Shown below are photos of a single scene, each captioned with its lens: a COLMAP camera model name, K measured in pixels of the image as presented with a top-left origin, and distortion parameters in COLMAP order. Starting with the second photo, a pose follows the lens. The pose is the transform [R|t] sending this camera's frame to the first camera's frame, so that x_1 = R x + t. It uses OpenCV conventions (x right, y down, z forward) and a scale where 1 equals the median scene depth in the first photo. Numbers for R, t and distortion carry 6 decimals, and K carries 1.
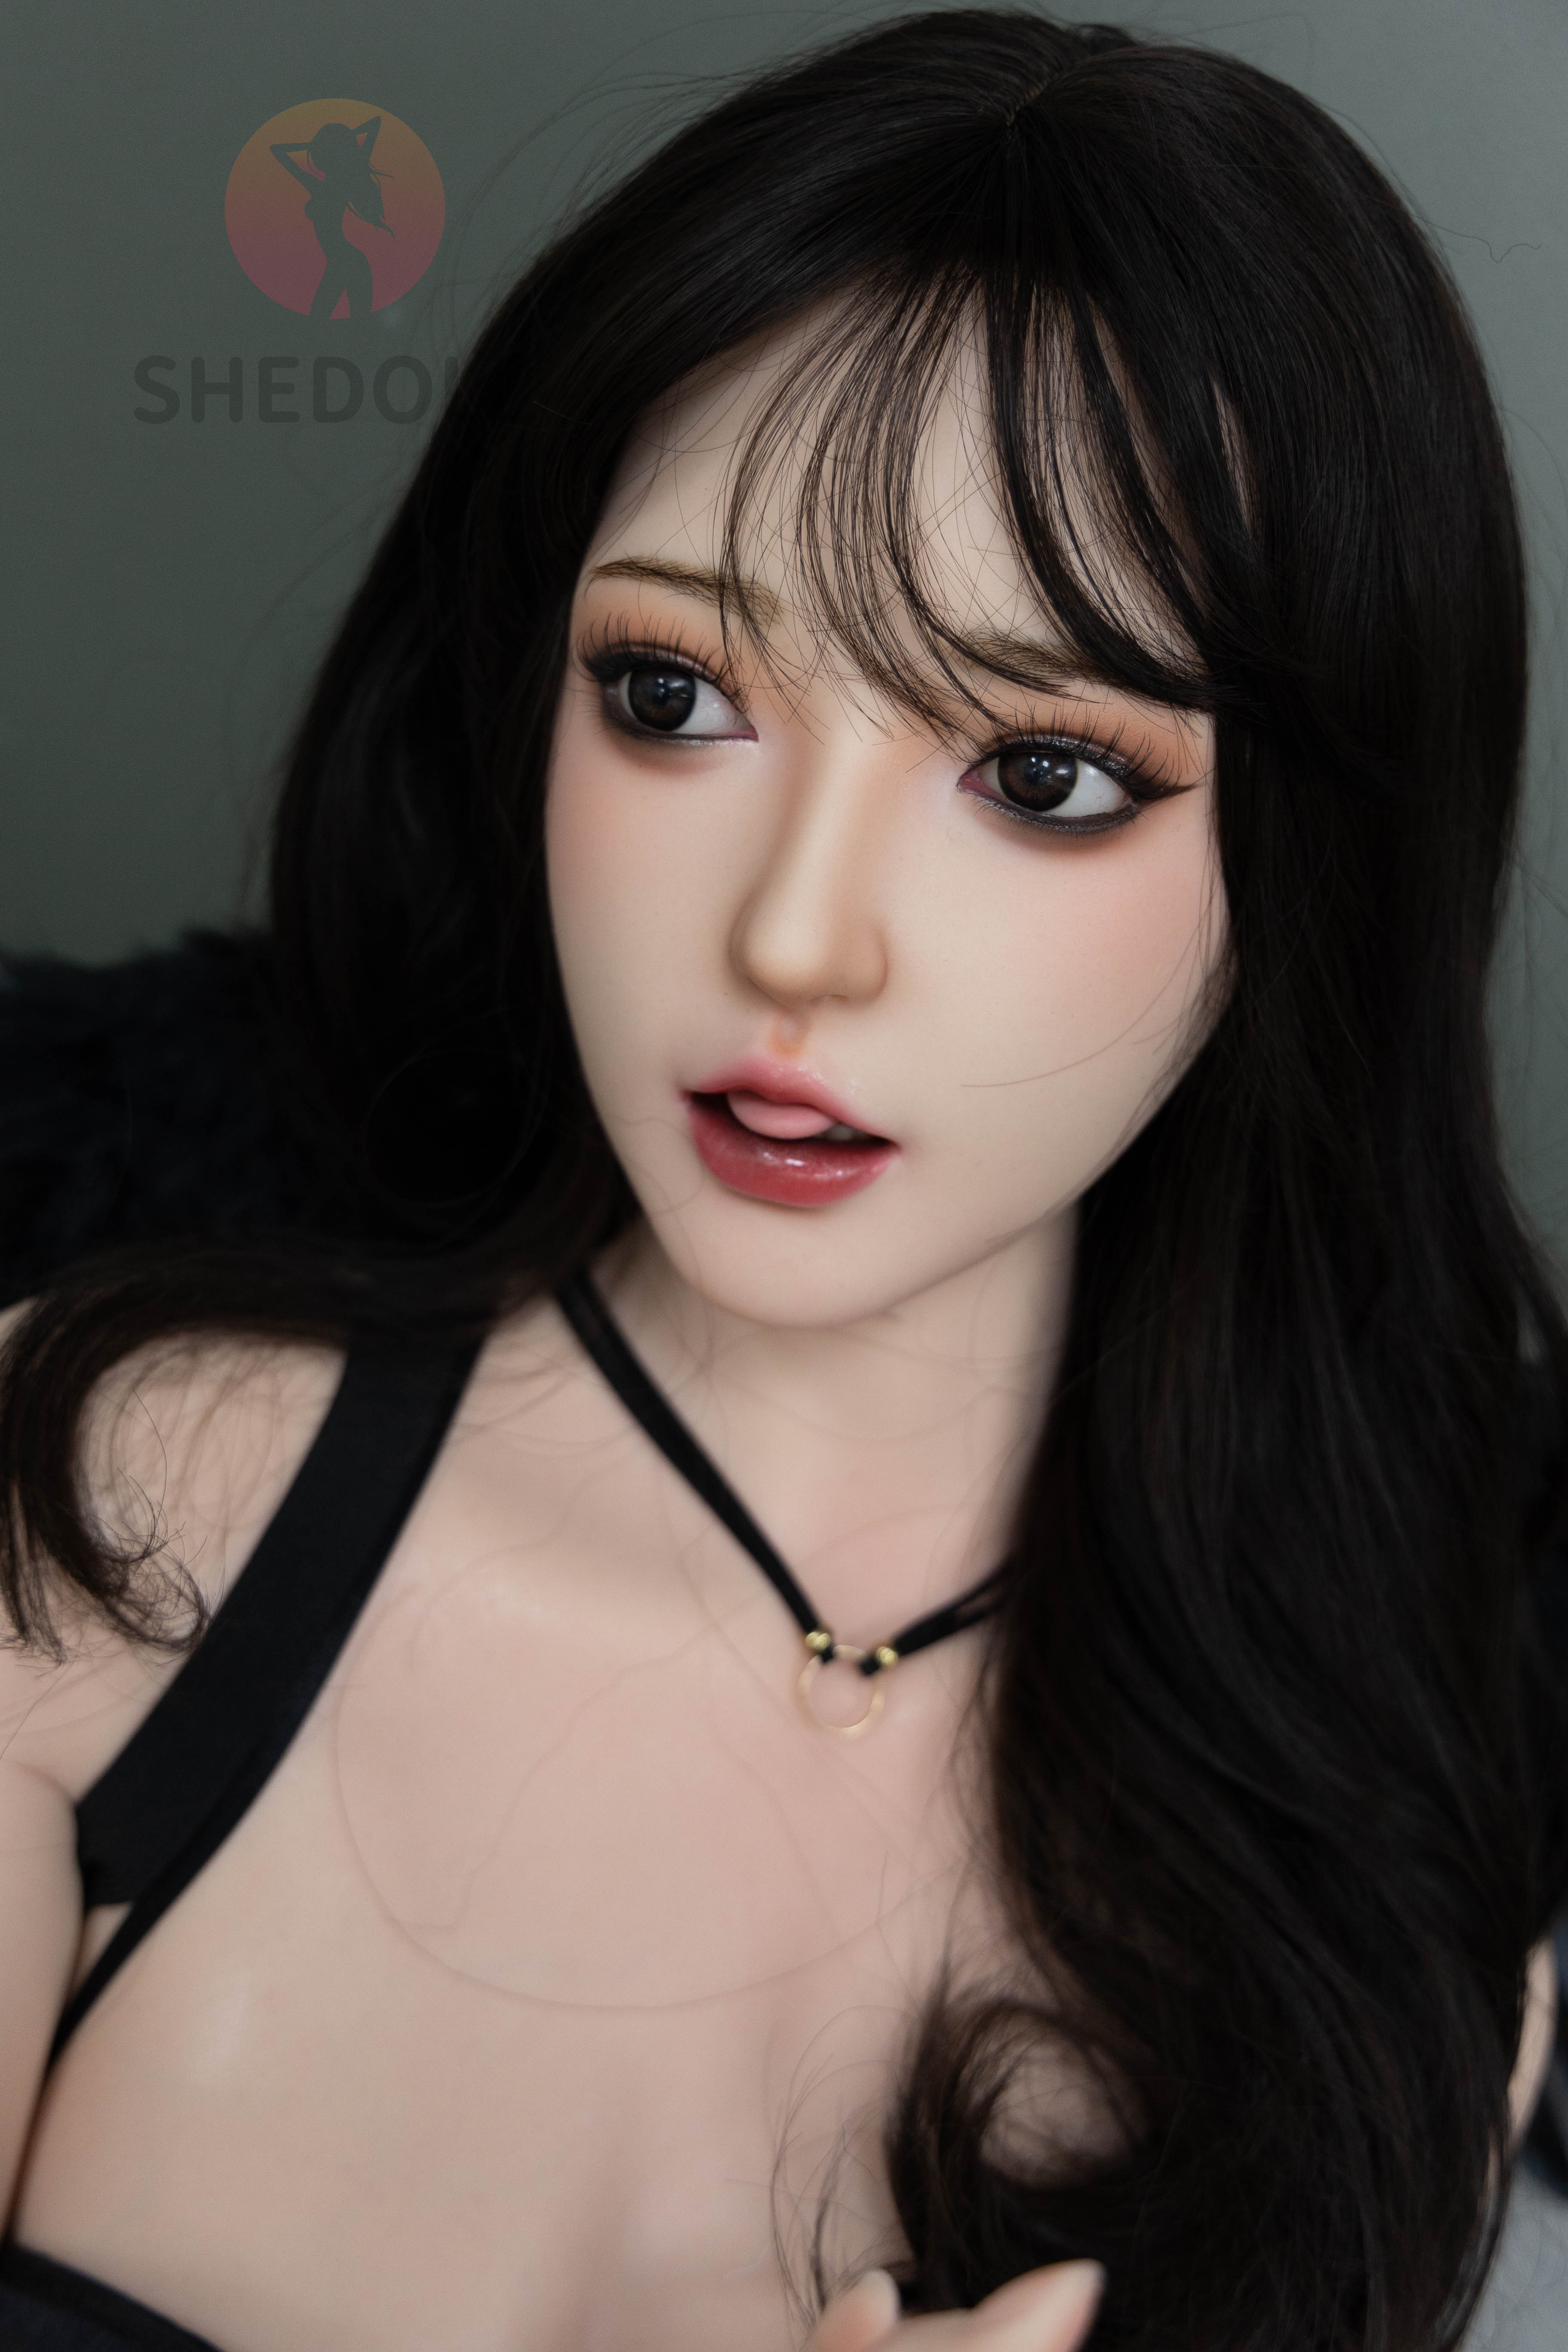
lens RADIAL K [[3569.7, 0, 766.0], [0, 3569.7, 1171.1], [0, 0, 1]] dist [0.002499, 0.000000]
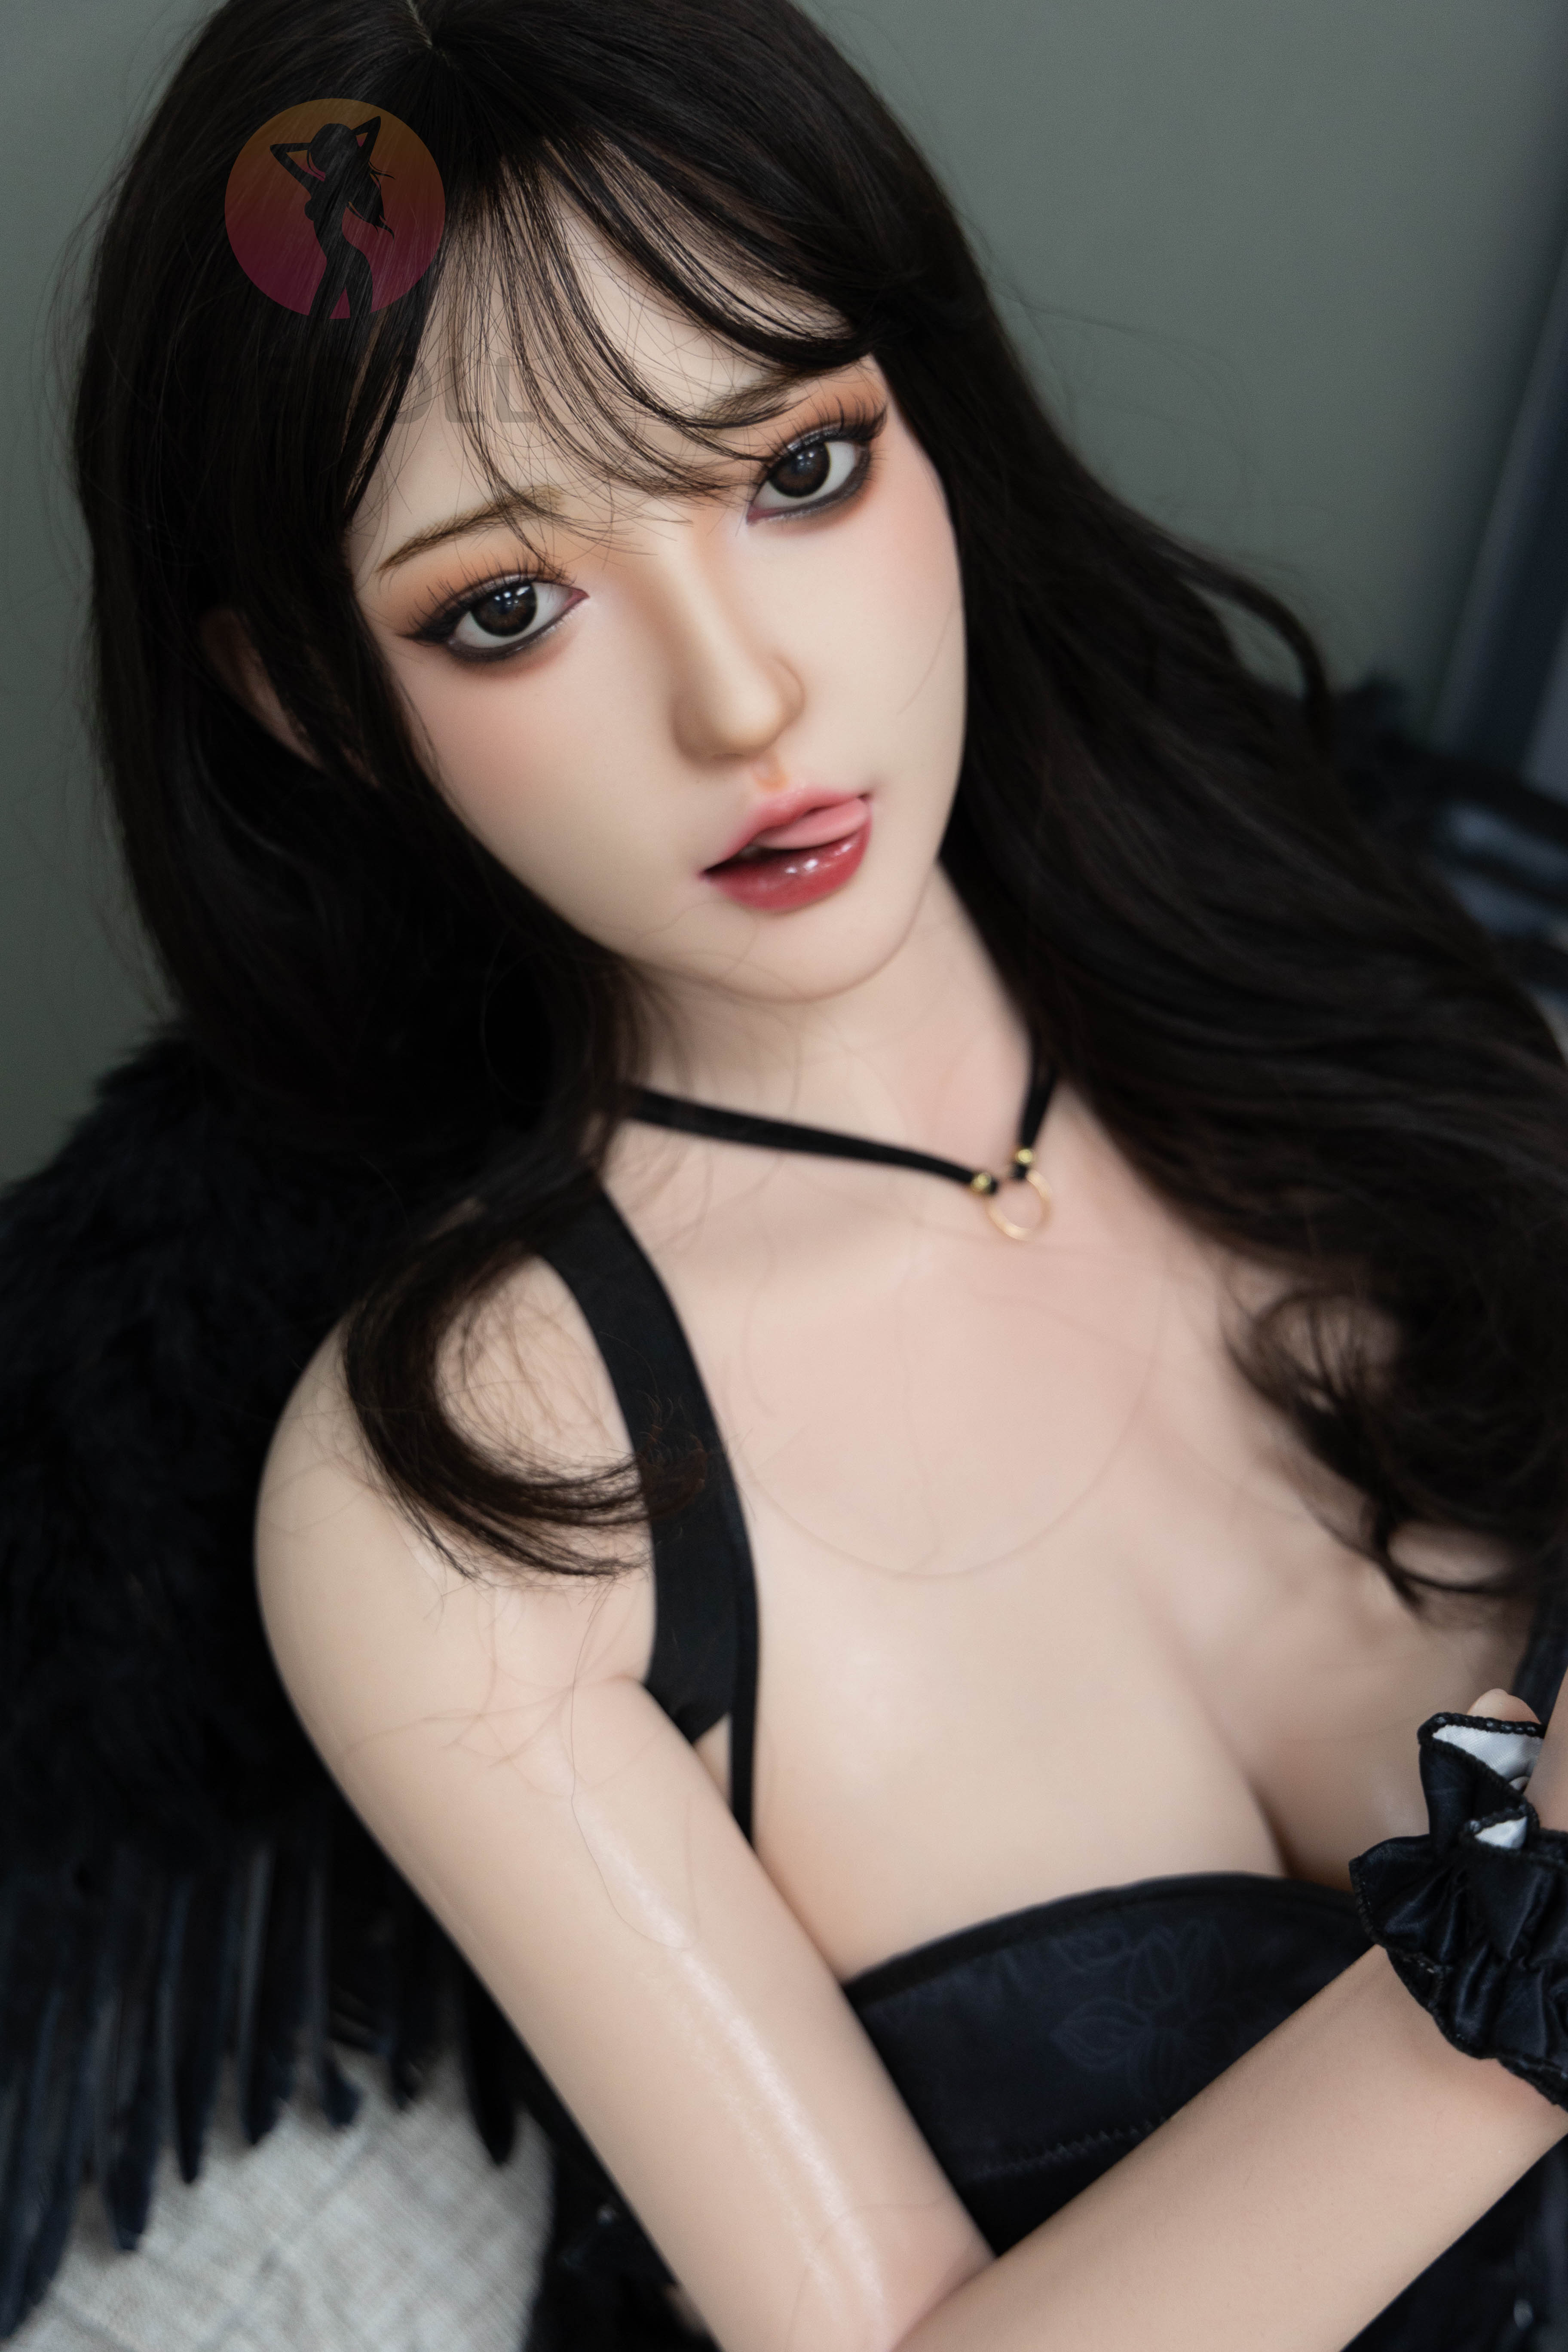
lens RADIAL K [[3860.2, 0, 739.0], [0, 3860.2, 1195.2], [0, 0, 1]] dist [0.017155, 0.000000]
pose [[0.730365, -0.641493, 0.234634, -0.390944], [0.612609, 0.767115, 0.190382, -0.179818], [-0.302120, 0.004691, 0.953258, -0.235996]]
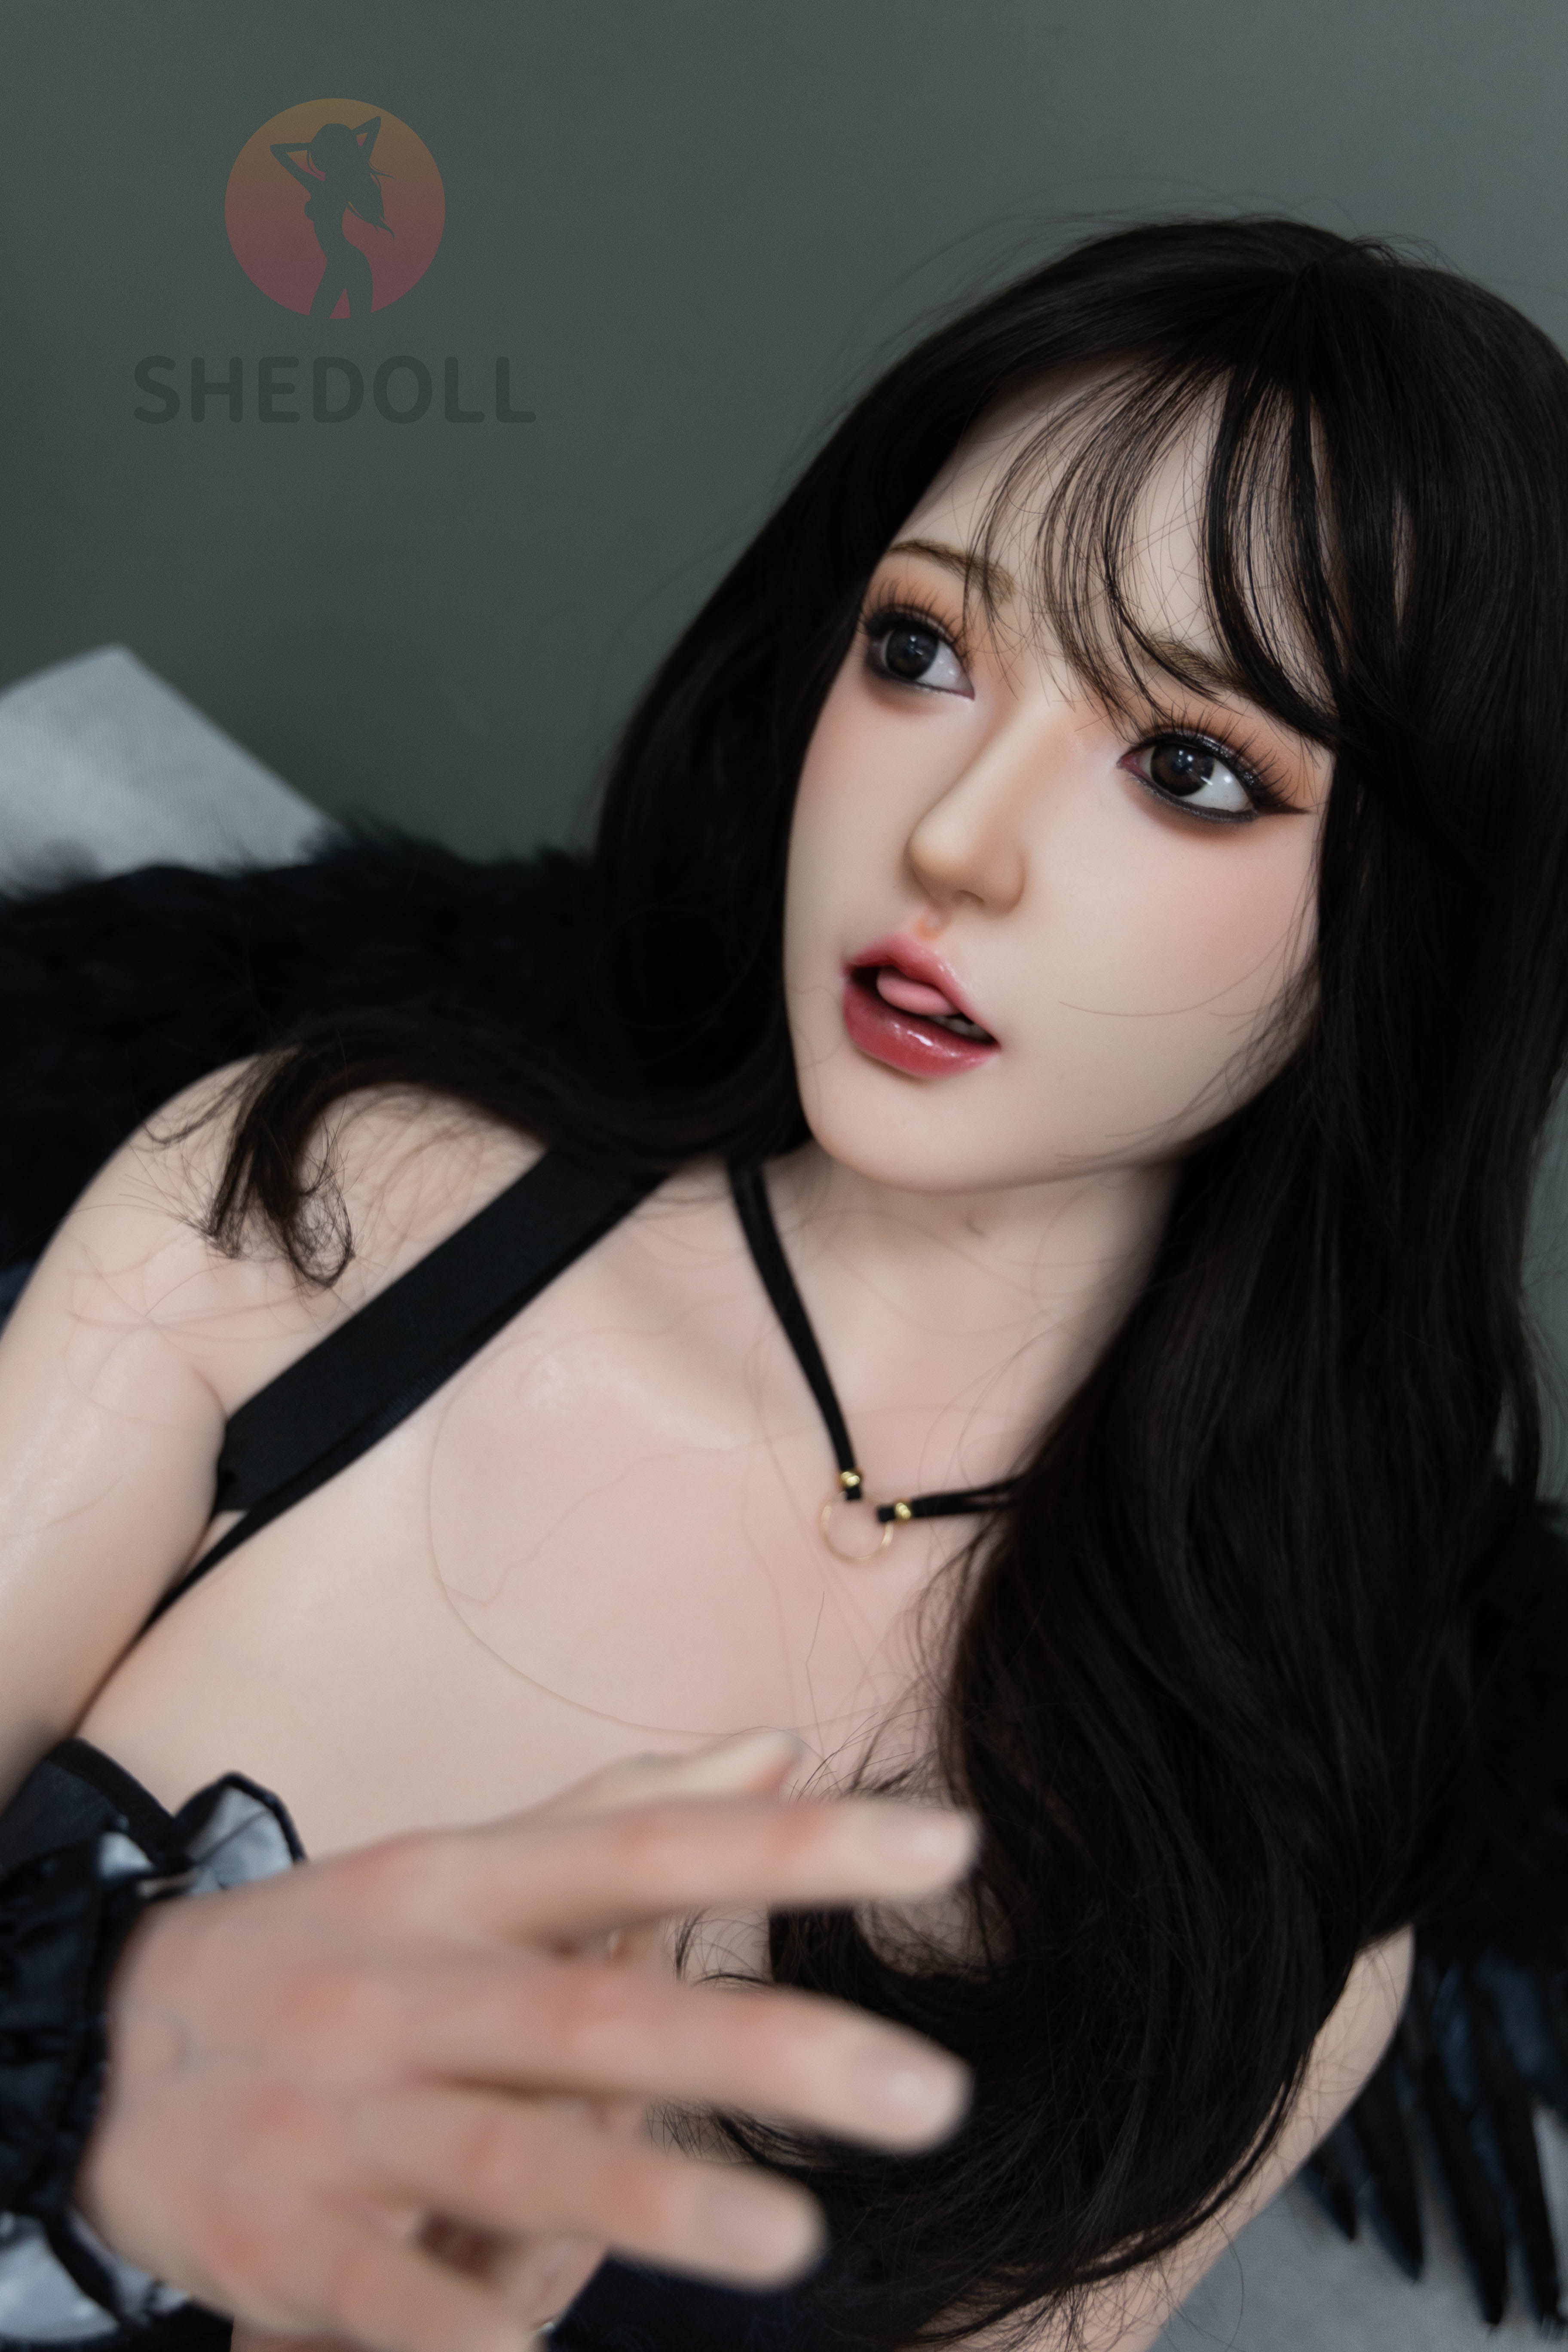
lens RADIAL K [[2974.5, 0, 764.8], [0, 2974.5, 1154.9], [0, 0, 1]] dist [-0.009650, 0.000000]
pose [[0.953269, 0.254343, -0.163057, 0.135892], [-0.275328, 0.953544, -0.122260, 0.175270], [0.124386, 0.161440, 0.979012, 0.003534]]
